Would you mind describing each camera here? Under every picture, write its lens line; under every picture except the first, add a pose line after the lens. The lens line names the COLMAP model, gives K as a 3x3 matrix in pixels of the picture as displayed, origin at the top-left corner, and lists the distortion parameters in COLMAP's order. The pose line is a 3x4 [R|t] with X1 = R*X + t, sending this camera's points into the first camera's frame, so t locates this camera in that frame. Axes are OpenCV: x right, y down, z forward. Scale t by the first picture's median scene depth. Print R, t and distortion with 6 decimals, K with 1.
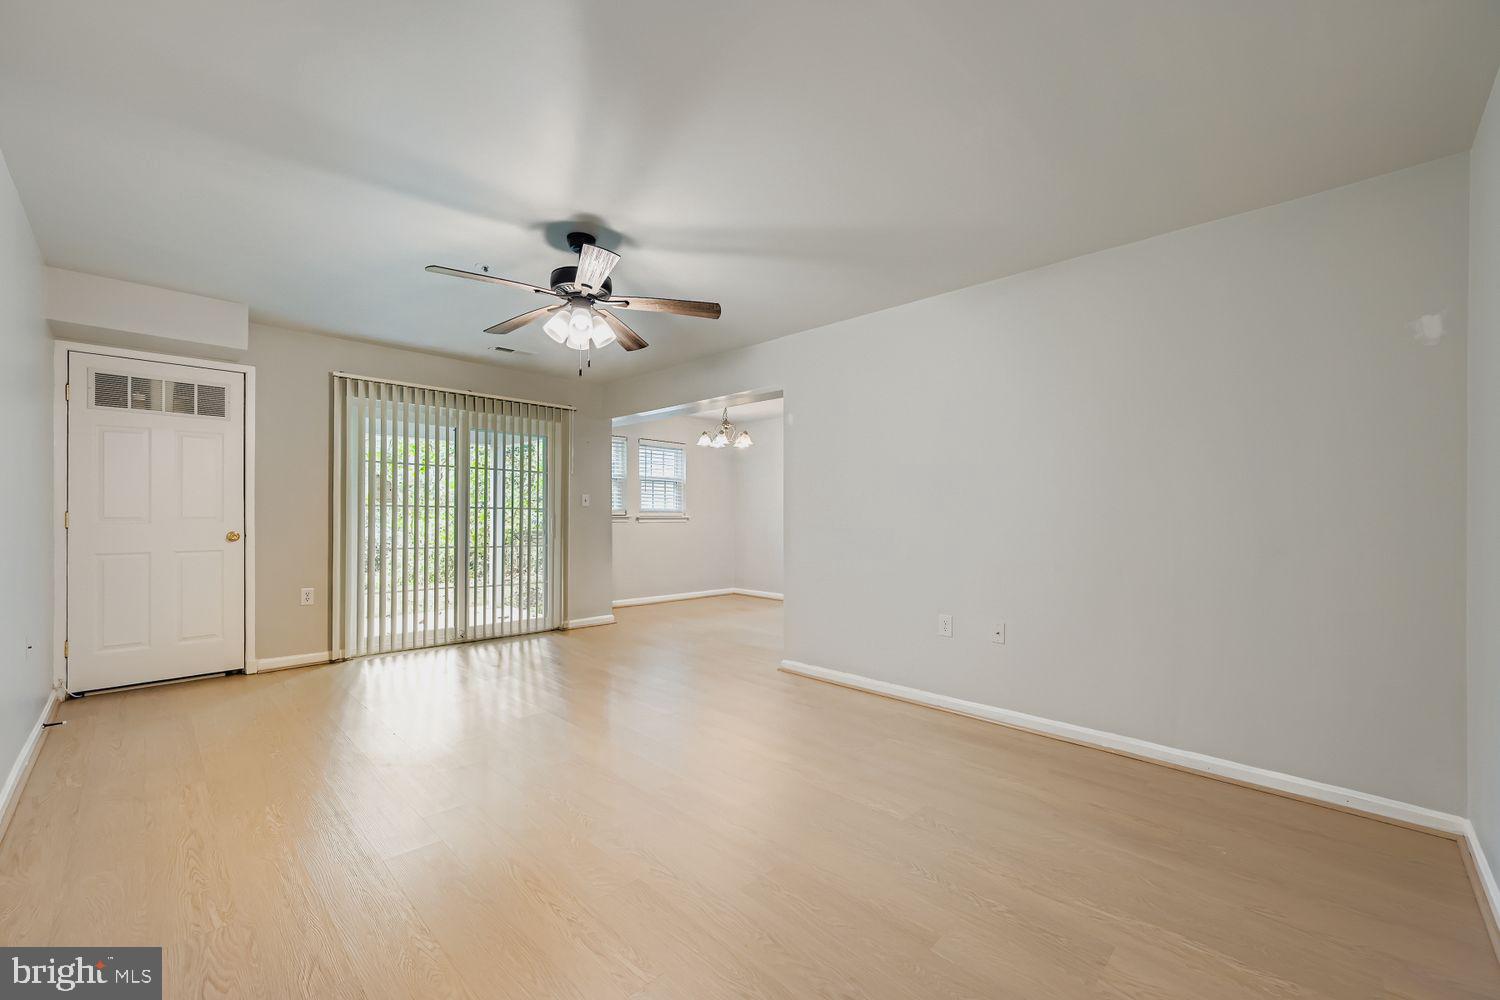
lens RADIAL K [[599.5, 0, 753.4], [0, 599.5, 511.1], [0, 0, 1]] dist [-0.002258, -0.000583]
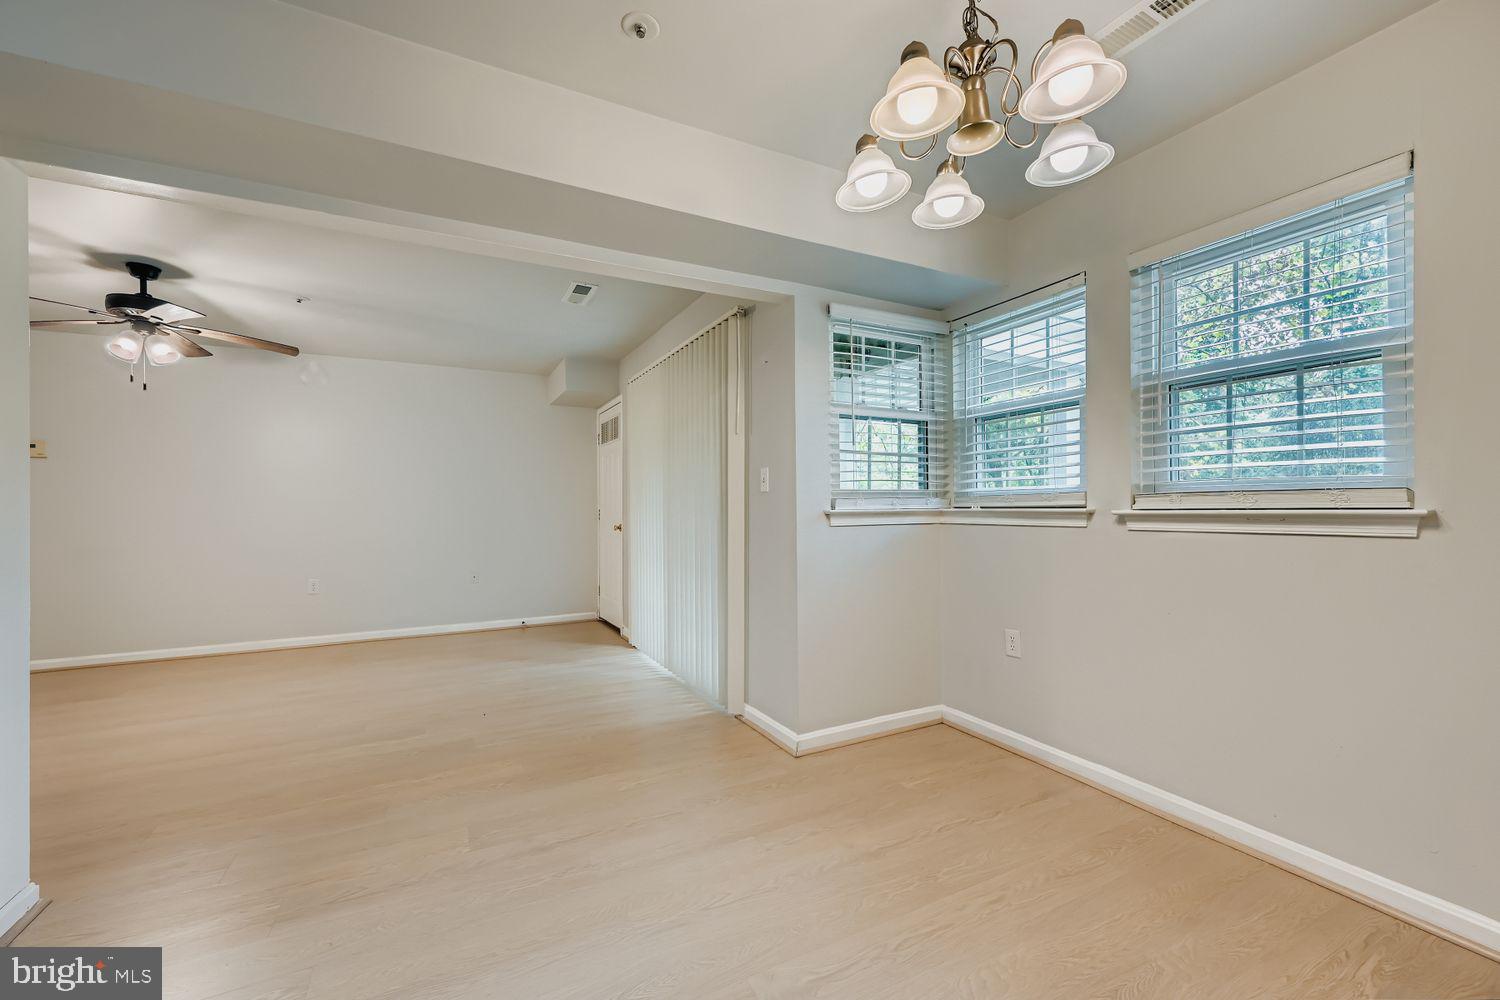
lens RADIAL K [[599.5, 0, 753.4], [0, 599.5, 511.1], [0, 0, 1]] dist [-0.002258, -0.000583]
pose [[-0.302634, -0.004026, -0.953098, 0.206799], [0.008260, 0.999942, -0.006847, 0.012109], [0.953071, -0.009945, -0.302583, 1.143233]]
